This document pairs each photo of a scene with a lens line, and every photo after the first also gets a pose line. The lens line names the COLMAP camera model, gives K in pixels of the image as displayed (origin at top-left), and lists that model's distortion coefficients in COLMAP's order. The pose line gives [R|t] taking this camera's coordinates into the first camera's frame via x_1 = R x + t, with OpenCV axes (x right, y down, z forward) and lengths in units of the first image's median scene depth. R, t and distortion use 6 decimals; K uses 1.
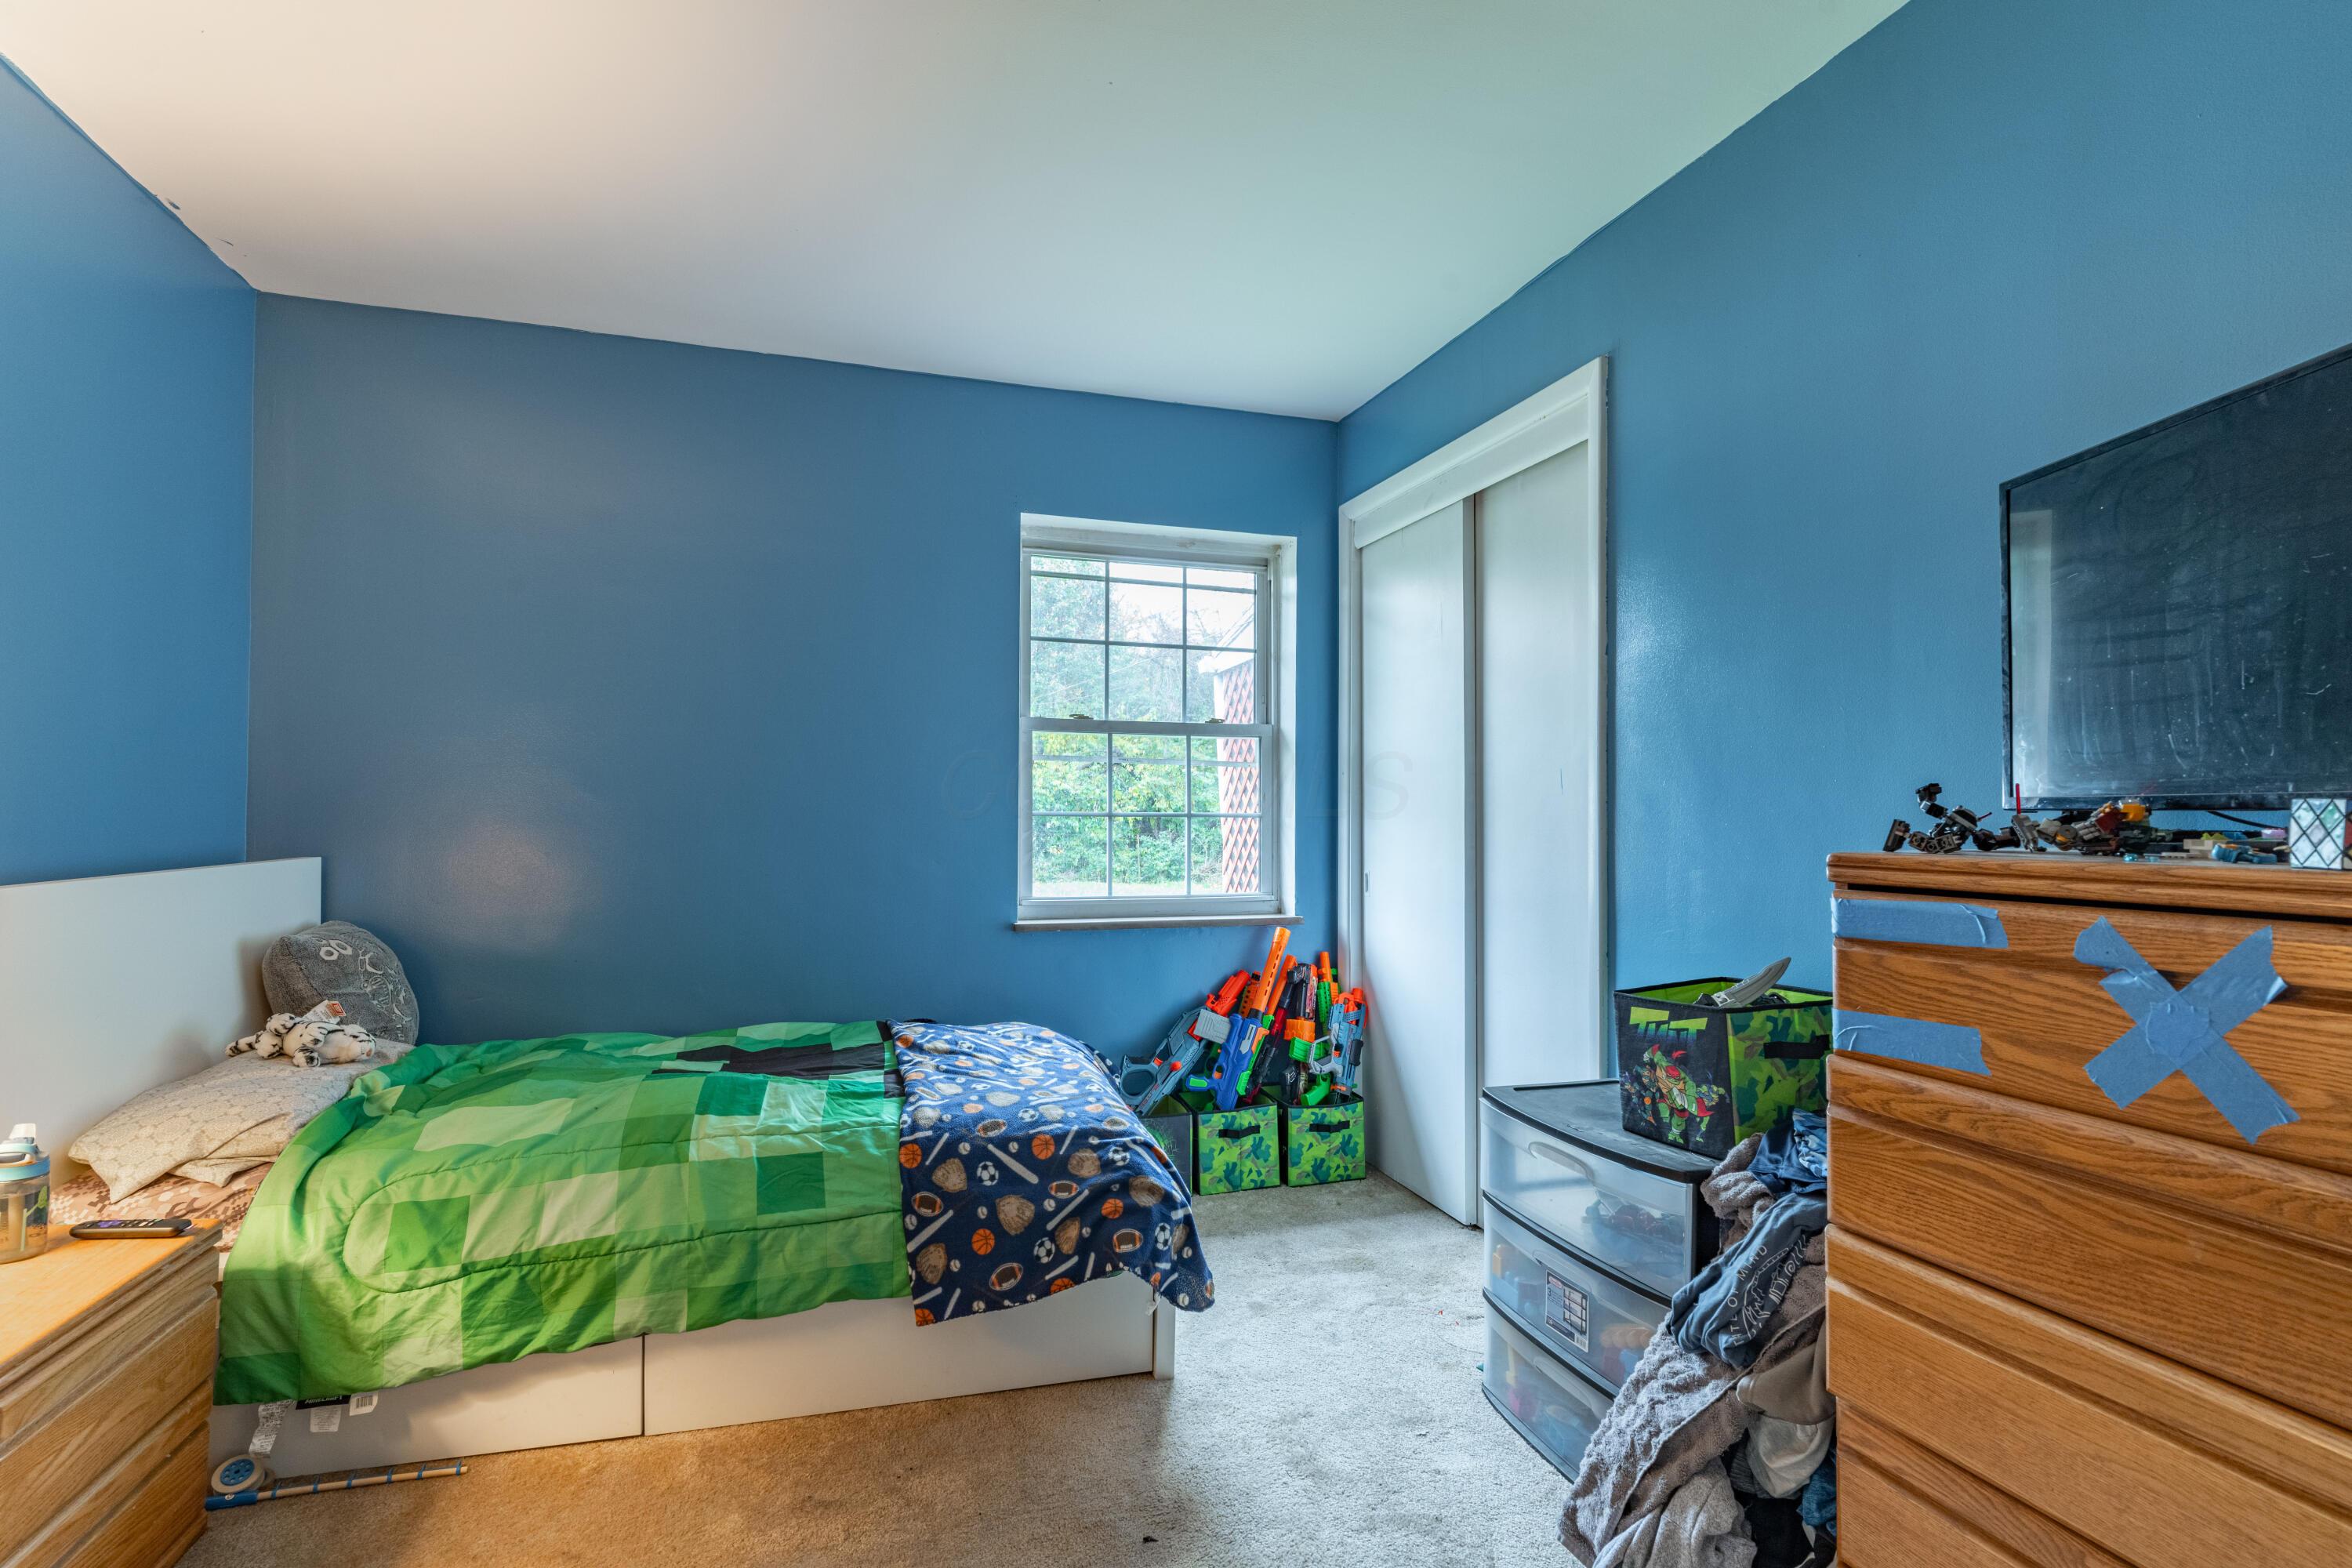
lens RADIAL K [[1118.8, 0, 1168.3], [0, 1118.8, 798.4], [0, 0, 1]] dist [0.001447, -0.008179]
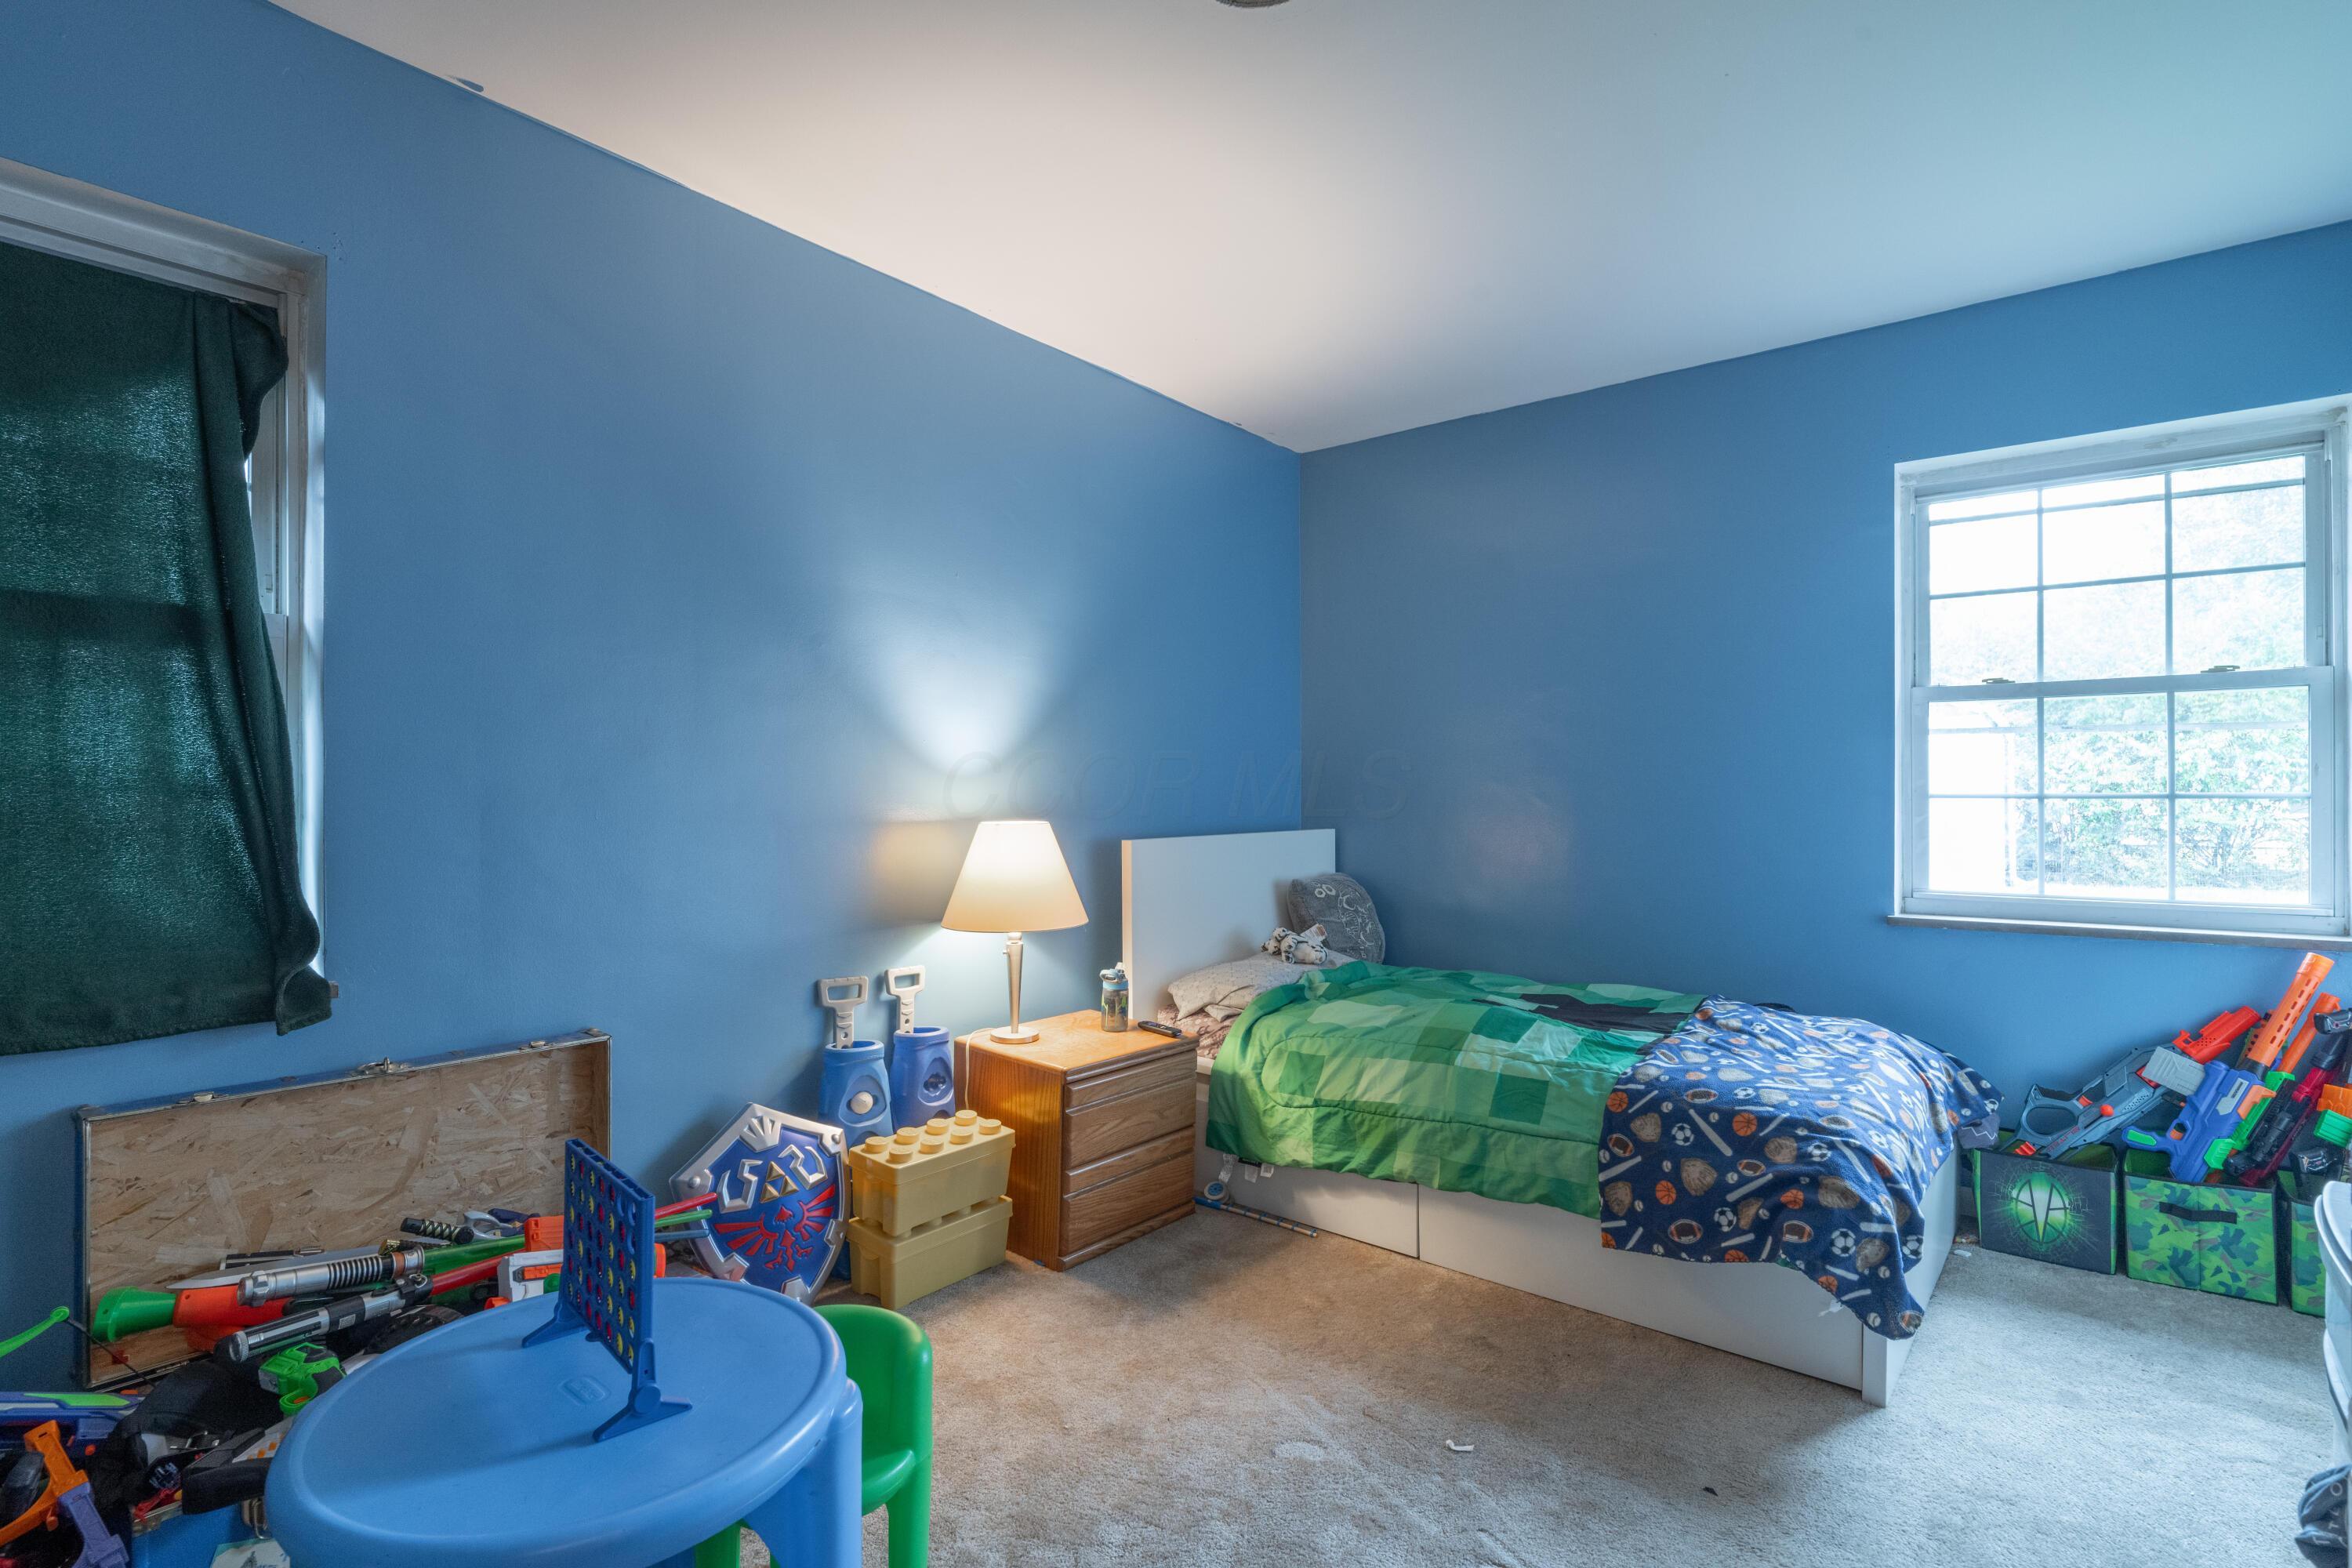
lens RADIAL K [[1118.8, 0, 1168.3], [0, 1118.8, 798.4], [0, 0, 1]] dist [0.001447, -0.008179]
pose [[0.551561, -0.004894, -0.834120, 0.466652], [0.016311, 0.999855, 0.004919, 0.002608], [0.833975, -0.016318, 0.551561, 0.010590]]
